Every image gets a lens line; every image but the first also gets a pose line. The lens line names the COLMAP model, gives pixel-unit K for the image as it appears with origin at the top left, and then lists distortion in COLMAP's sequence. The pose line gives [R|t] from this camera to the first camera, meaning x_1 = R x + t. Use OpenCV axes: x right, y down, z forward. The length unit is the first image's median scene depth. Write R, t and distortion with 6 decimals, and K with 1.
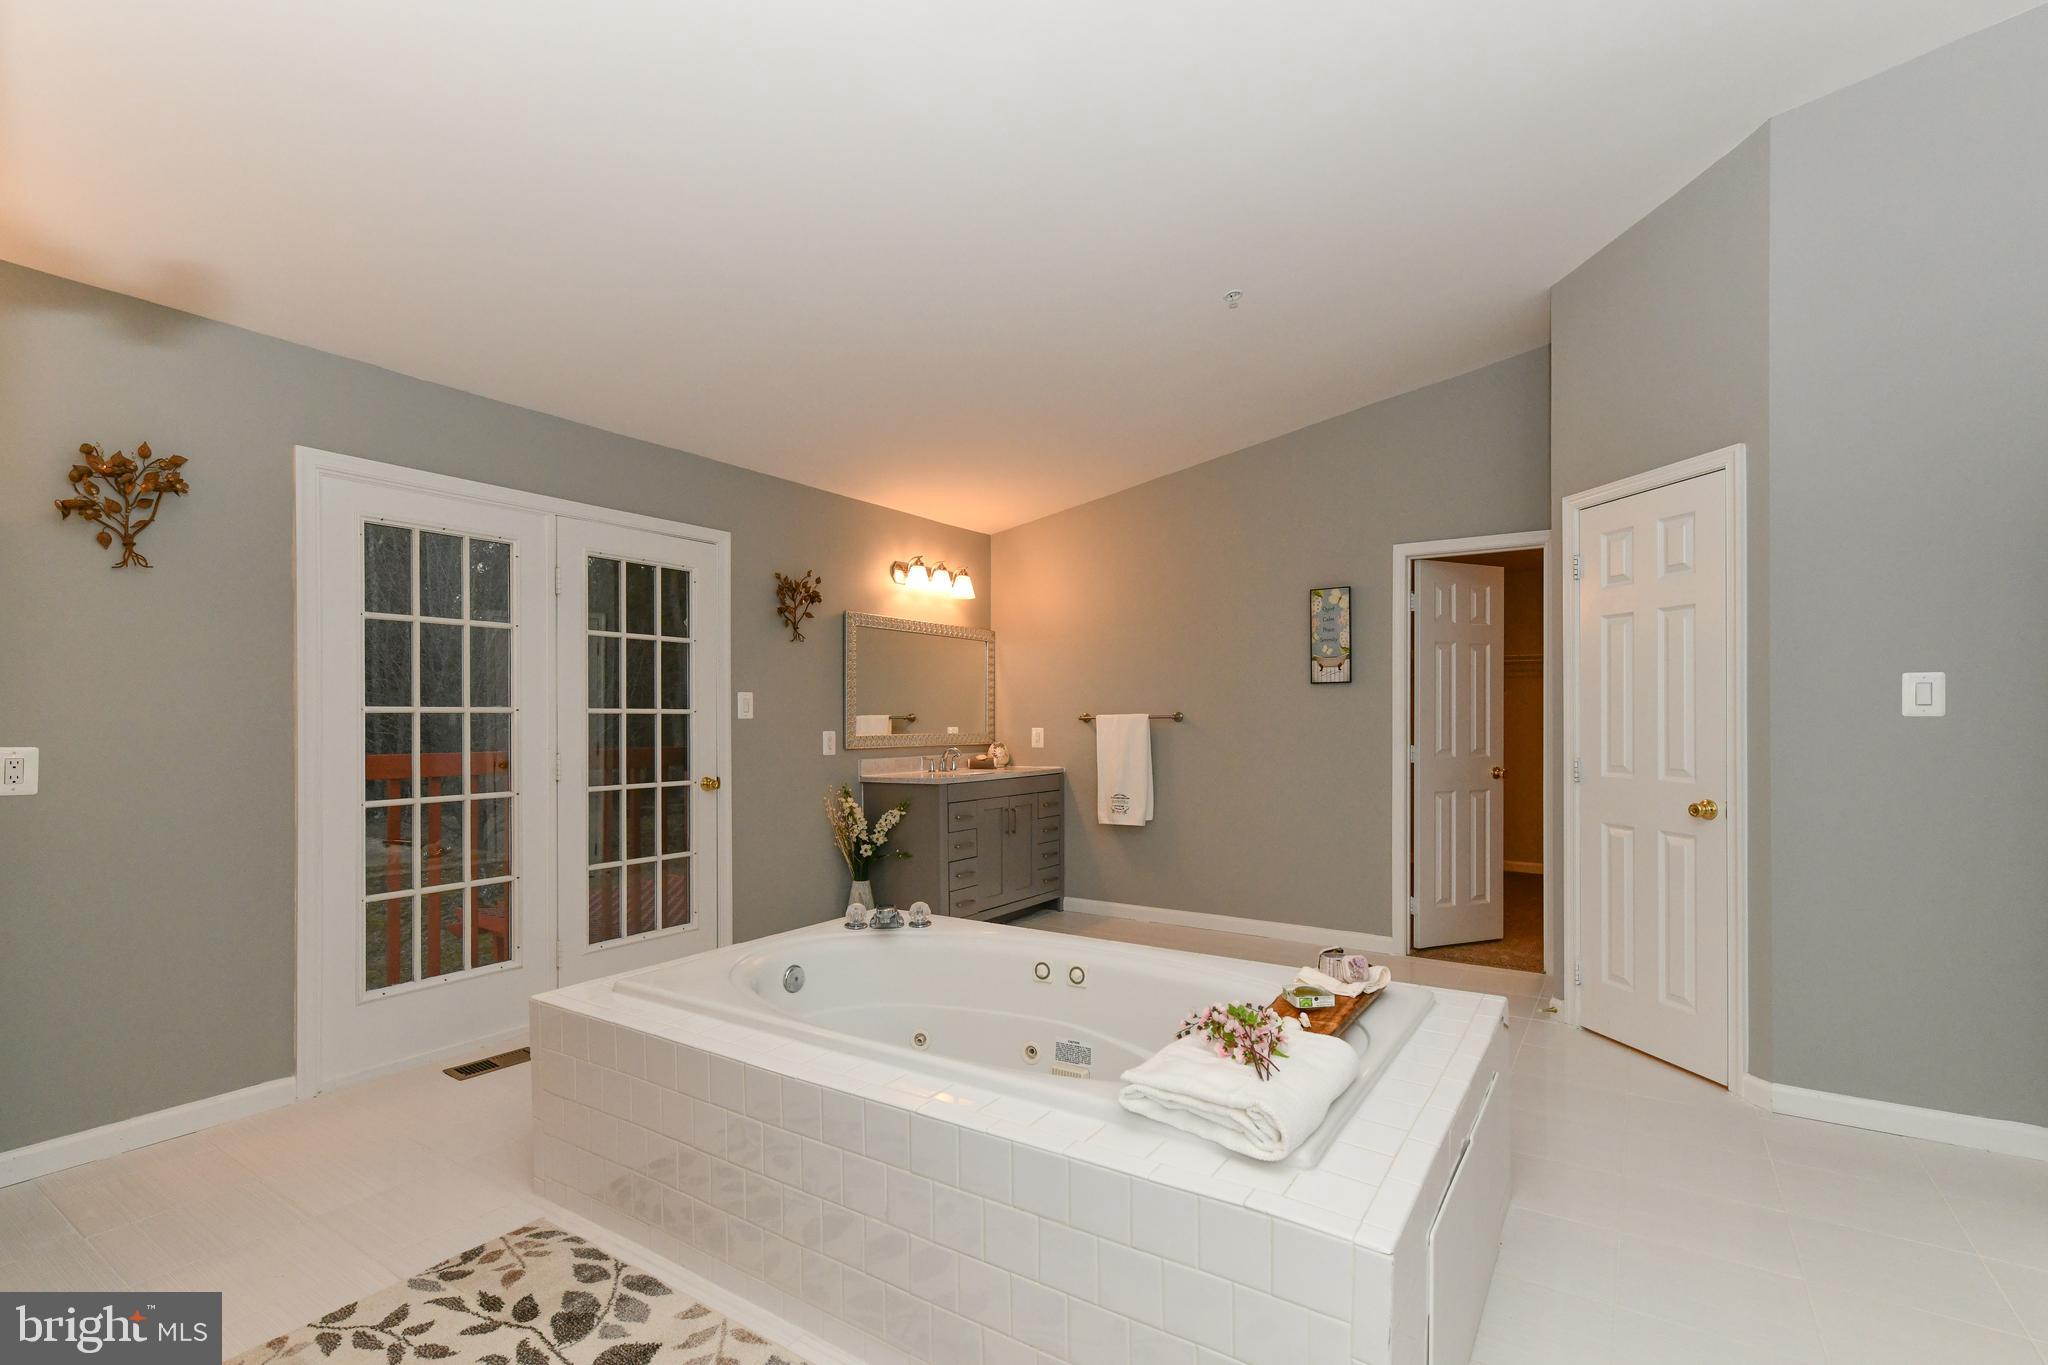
lens RADIAL K [[923.0, 0, 1021.3], [0, 923.0, 723.2], [0, 0, 1]] dist [-0.000302, -0.000195]
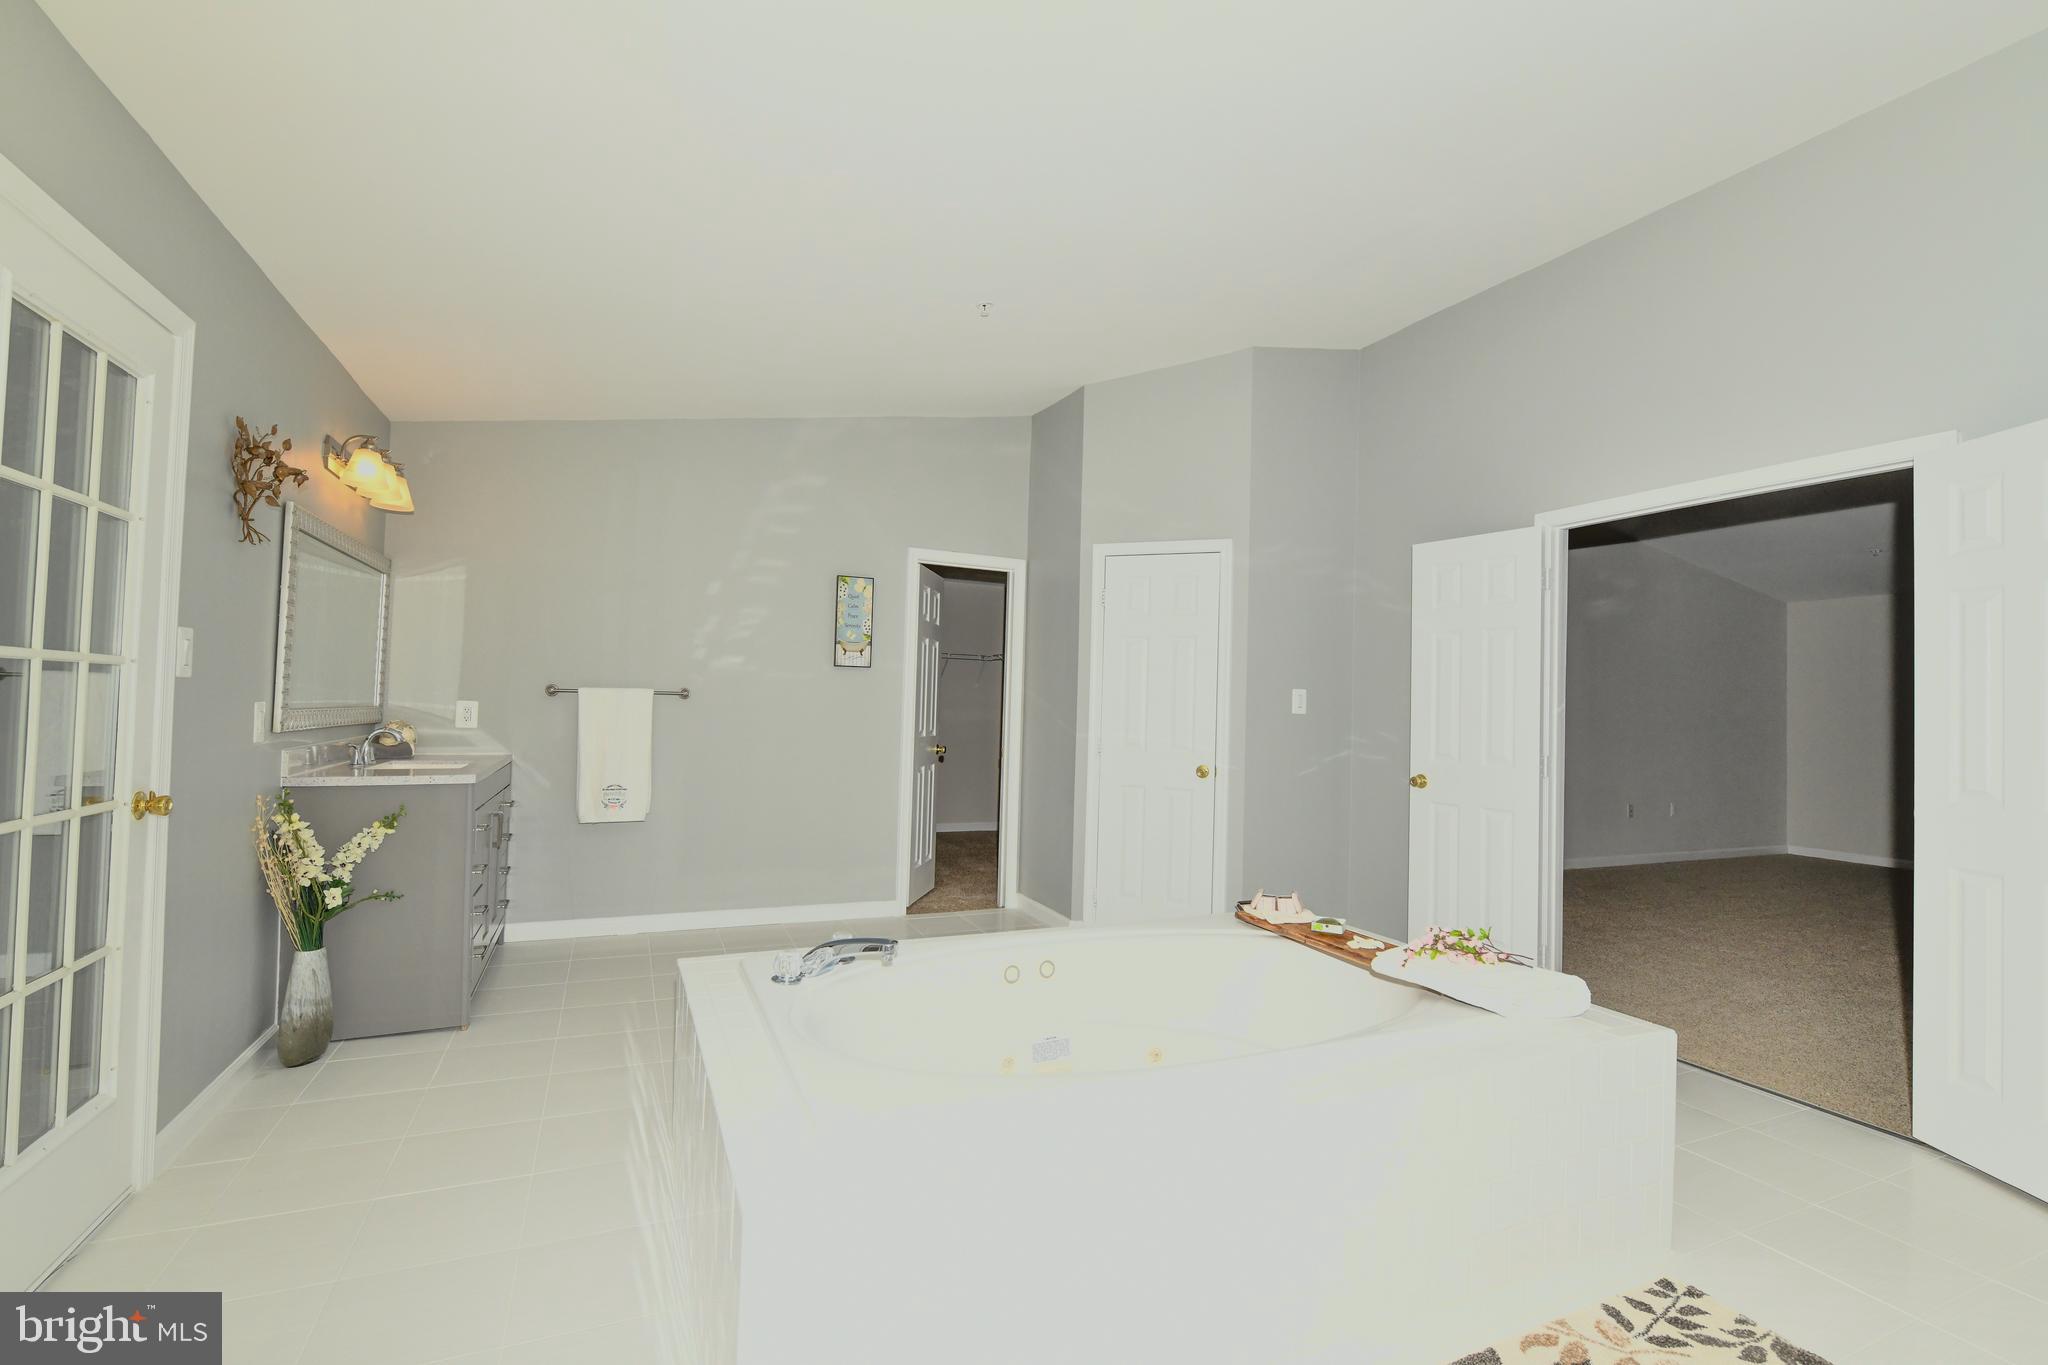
lens RADIAL K [[914.1, 0, 1024.0], [0, 914.1, 682.5], [0, 0, 1]] dist [0.000259, -0.000005]
pose [[0.532032, 0.041981, 0.845683, -0.438883], [-0.028411, 0.999093, -0.031722, 0.001217], [-0.846247, -0.007150, 0.532742, 0.284380]]
